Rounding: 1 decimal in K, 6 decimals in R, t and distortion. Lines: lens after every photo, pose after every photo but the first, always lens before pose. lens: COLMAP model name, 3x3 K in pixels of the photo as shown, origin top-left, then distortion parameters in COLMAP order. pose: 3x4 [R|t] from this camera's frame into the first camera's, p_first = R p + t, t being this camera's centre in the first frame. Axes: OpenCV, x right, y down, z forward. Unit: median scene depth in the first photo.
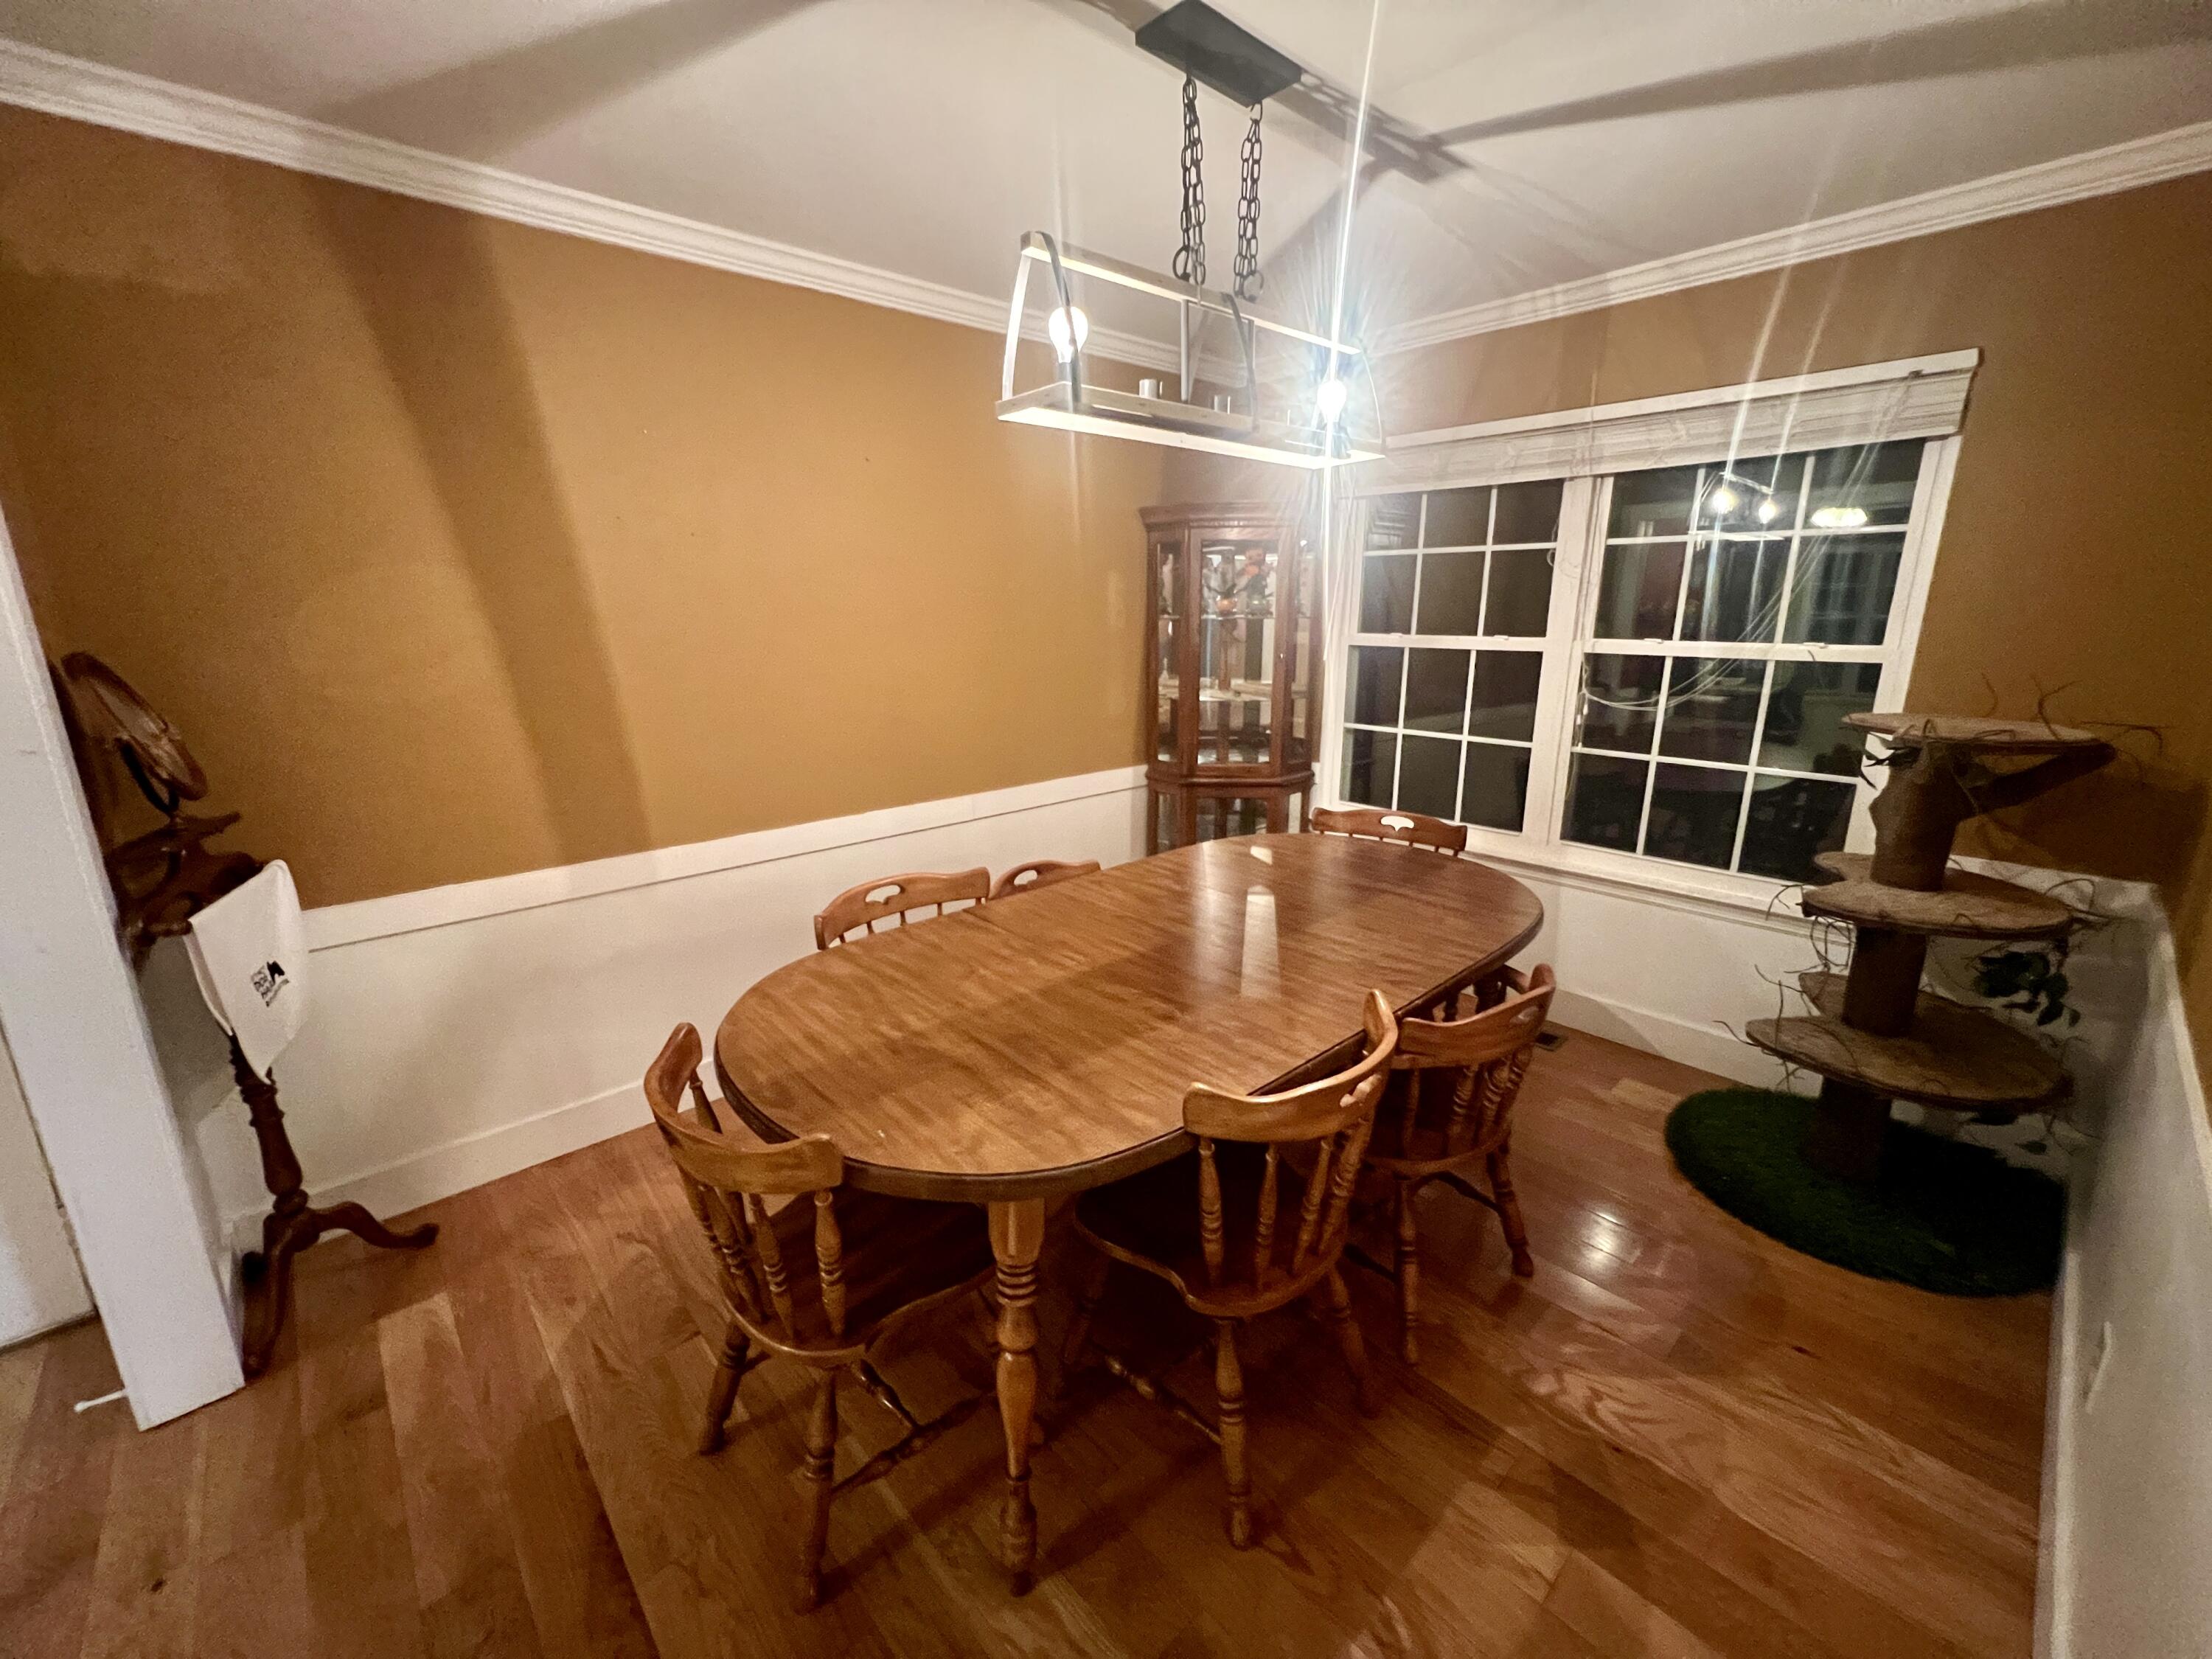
lens RADIAL K [[884.9, 0, 1107.8], [0, 884.9, 824.1], [0, 0, 1]] dist [-0.002281, -0.000282]
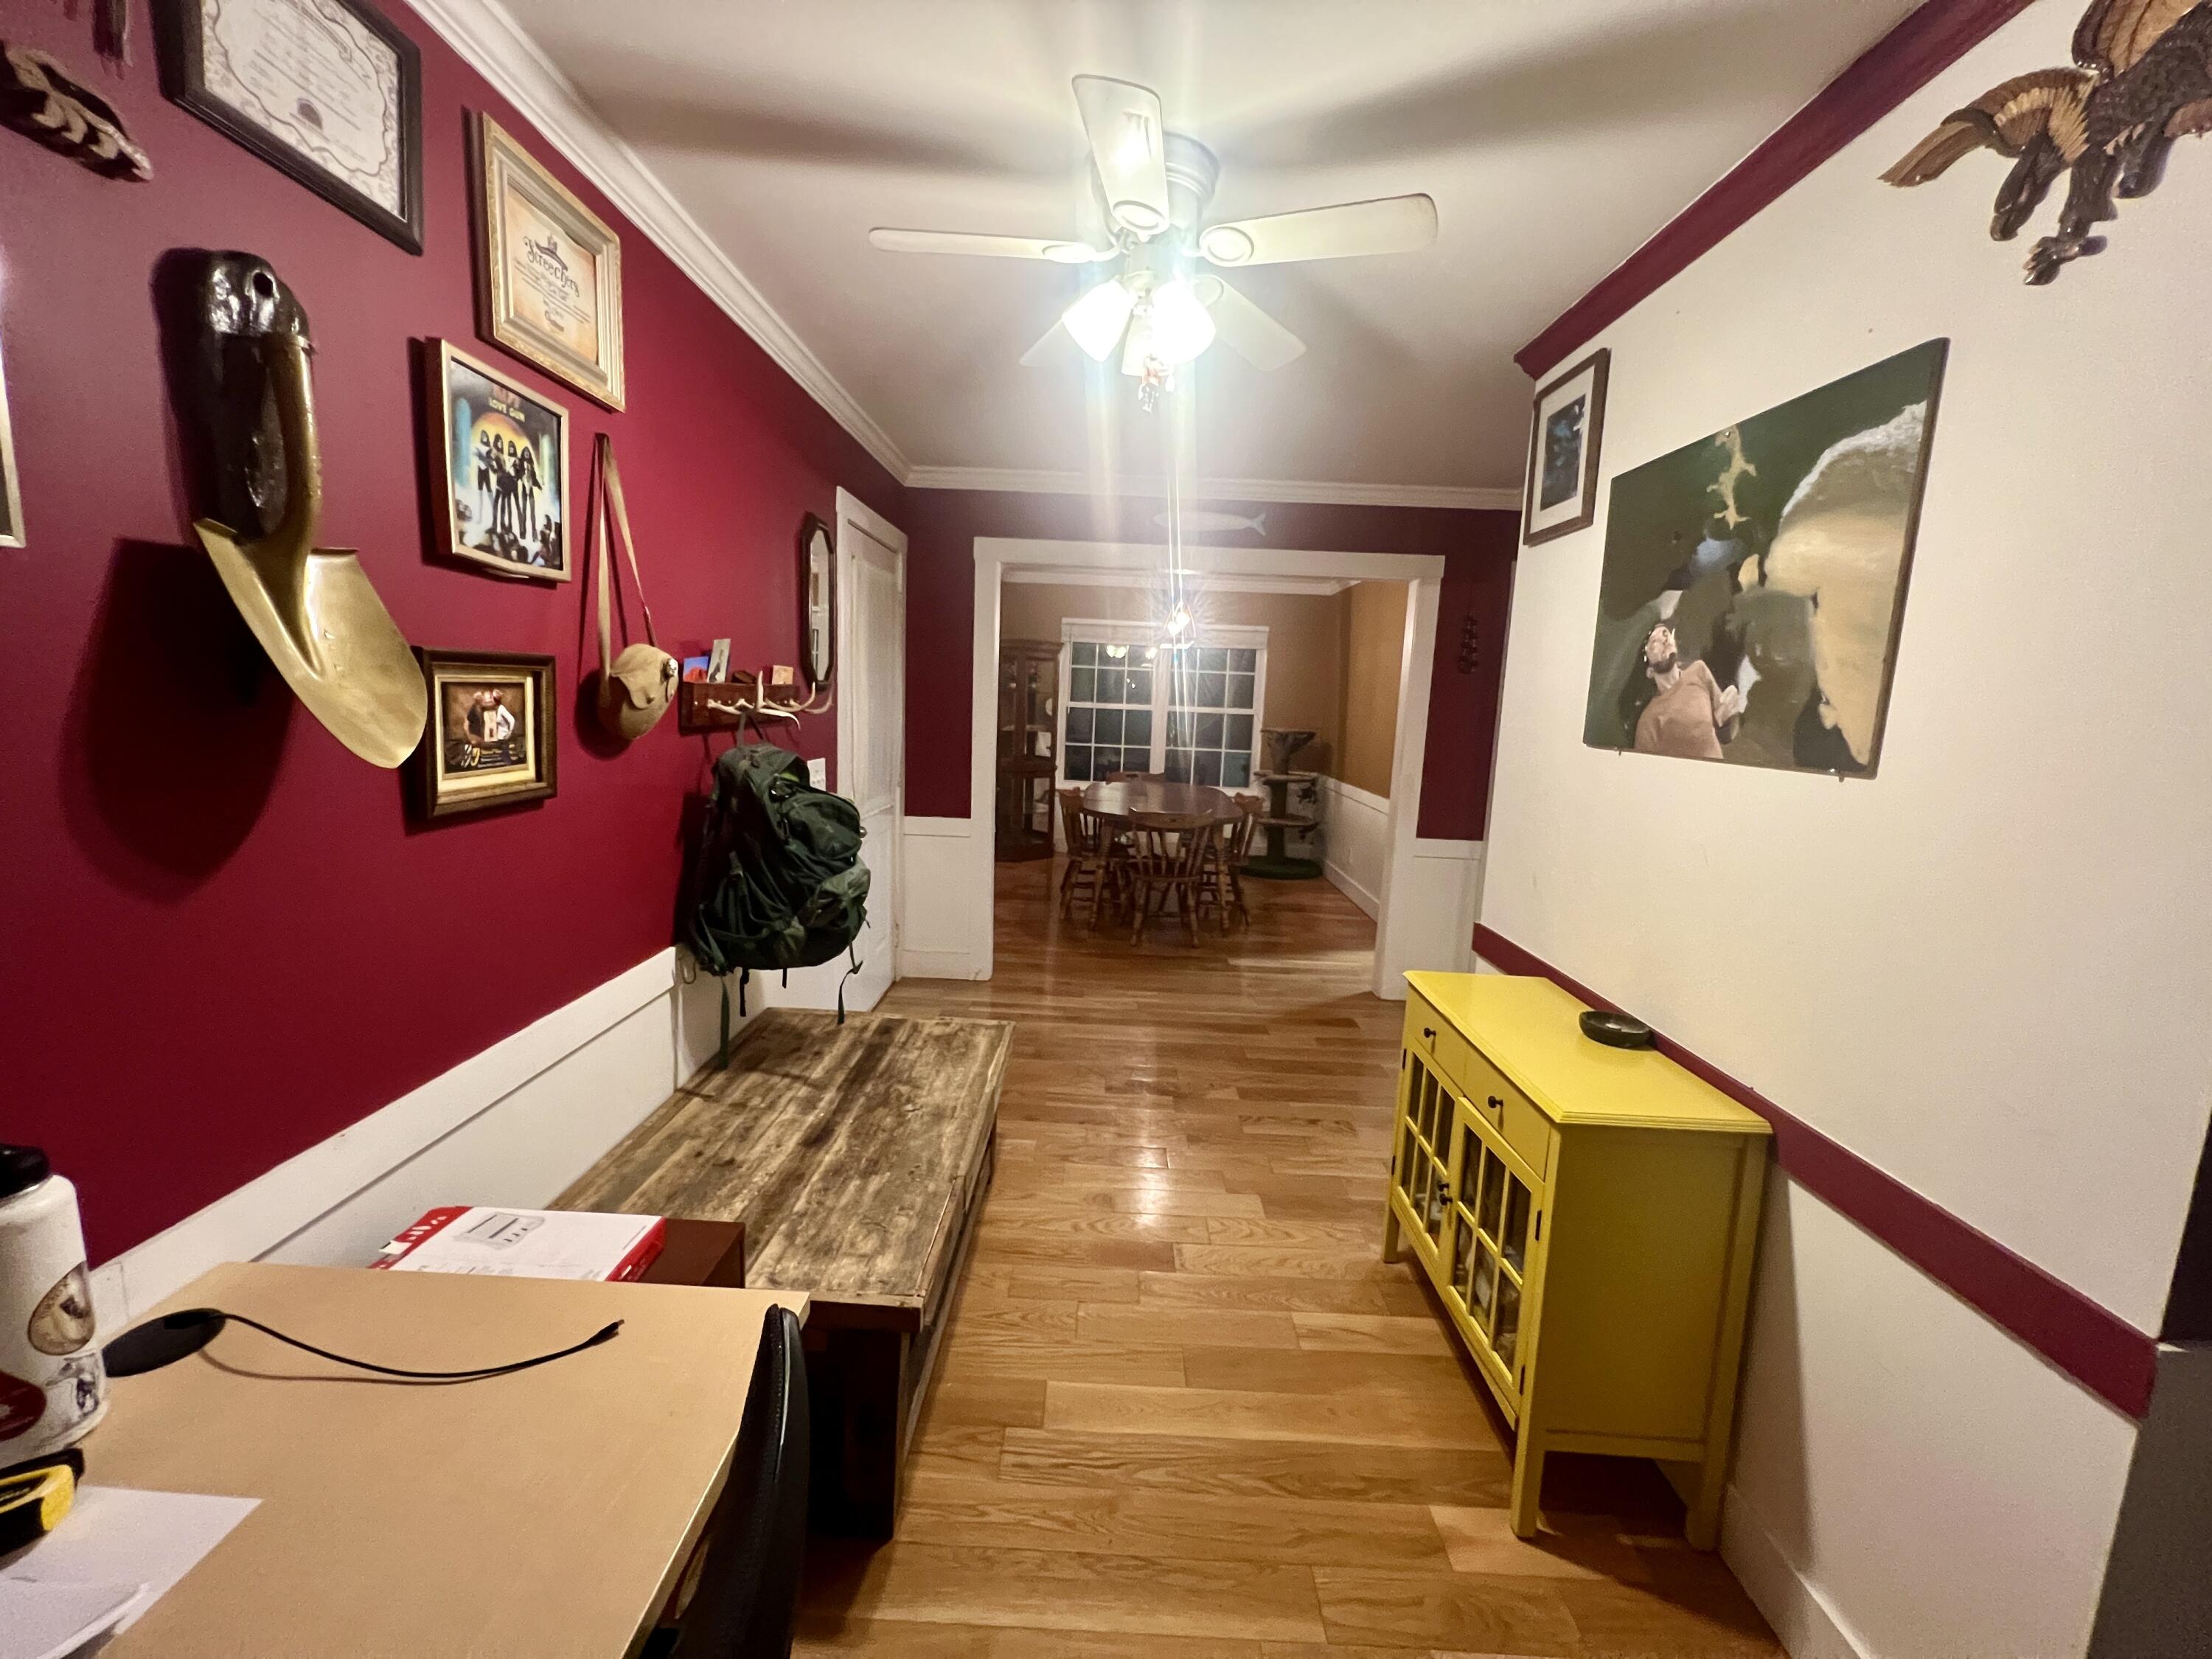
lens RADIAL K [[884.9, 0, 1105.4], [0, 884.9, 819.6], [0, 0, 1]] dist [-0.002281, -0.000282]
pose [[0.690639, -0.059785, 0.720725, -1.859708], [0.133608, 0.989970, -0.045912, 0.278766], [-0.710751, 0.128003, 0.691700, -0.813917]]
